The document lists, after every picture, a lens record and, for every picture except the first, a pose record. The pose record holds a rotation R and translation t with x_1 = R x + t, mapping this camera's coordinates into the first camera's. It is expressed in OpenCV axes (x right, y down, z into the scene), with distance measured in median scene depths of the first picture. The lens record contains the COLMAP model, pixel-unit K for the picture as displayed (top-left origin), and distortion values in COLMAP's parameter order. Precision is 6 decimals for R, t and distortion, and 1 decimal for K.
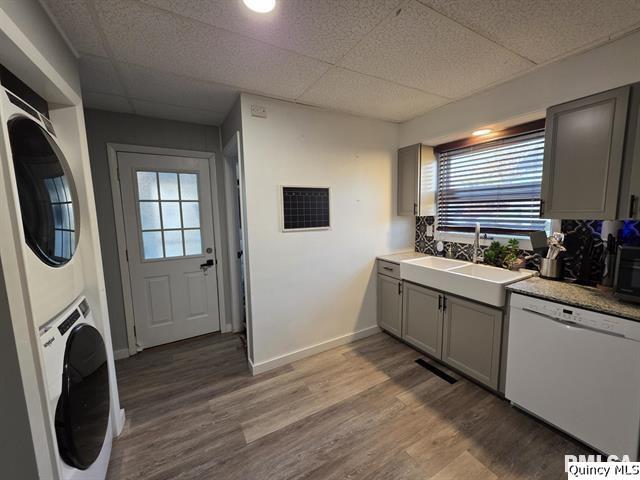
lens RADIAL K [[254.9, 0, 323.1], [0, 254.9, 238.9], [0, 0, 1]] dist [-0.000117, -0.000021]
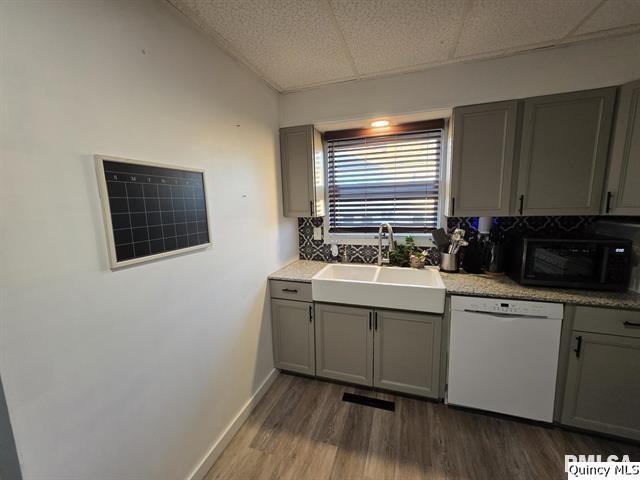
lens RADIAL K [[254.9, 0, 323.1], [0, 254.9, 238.9], [0, 0, 1]] dist [-0.000117, -0.000021]
pose [[0.741540, -0.095740, 0.664042, -0.162450], [0.088701, 0.995068, 0.044414, -0.060141], [-0.665019, 0.025967, 0.746375, 0.427139]]
